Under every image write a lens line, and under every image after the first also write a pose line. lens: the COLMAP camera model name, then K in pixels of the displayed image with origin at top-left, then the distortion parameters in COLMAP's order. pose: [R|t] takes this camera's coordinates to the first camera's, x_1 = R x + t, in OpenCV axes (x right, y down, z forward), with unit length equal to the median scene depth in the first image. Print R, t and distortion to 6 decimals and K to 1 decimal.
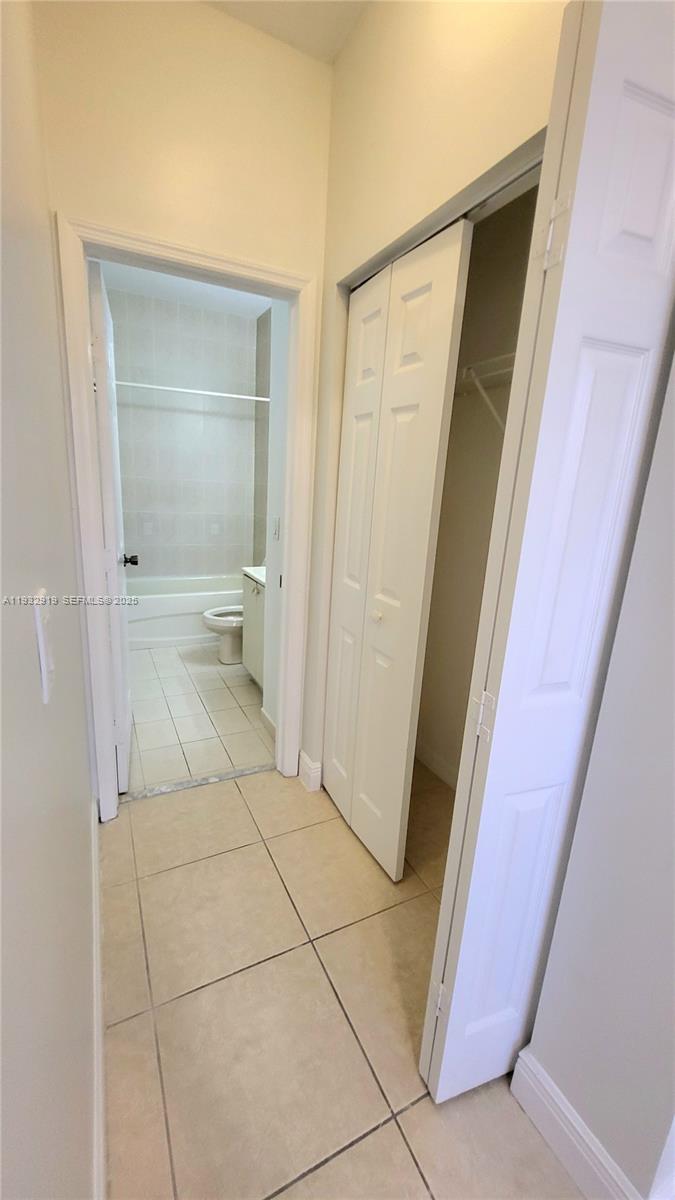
lens RADIAL K [[473.4, 0, 337.5], [0, 473.4, 600.0], [0, 0, 1]] dist [0.003106, -0.002303]
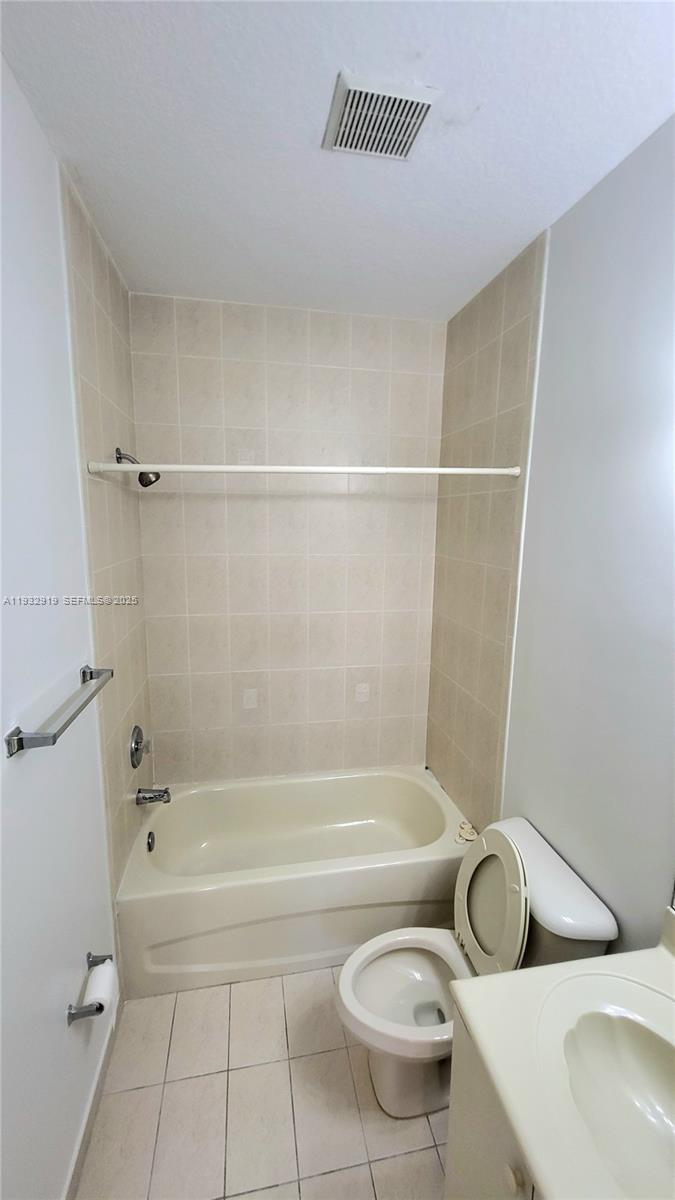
lens RADIAL K [[473.4, 0, 337.5], [0, 473.4, 600.0], [0, 0, 1]] dist [0.003106, -0.002303]
pose [[0.959801, -0.003755, -0.280655, -0.137073], [-0.026645, 0.994176, -0.104424, -0.213371], [0.279412, 0.107704, 0.954111, 0.471013]]
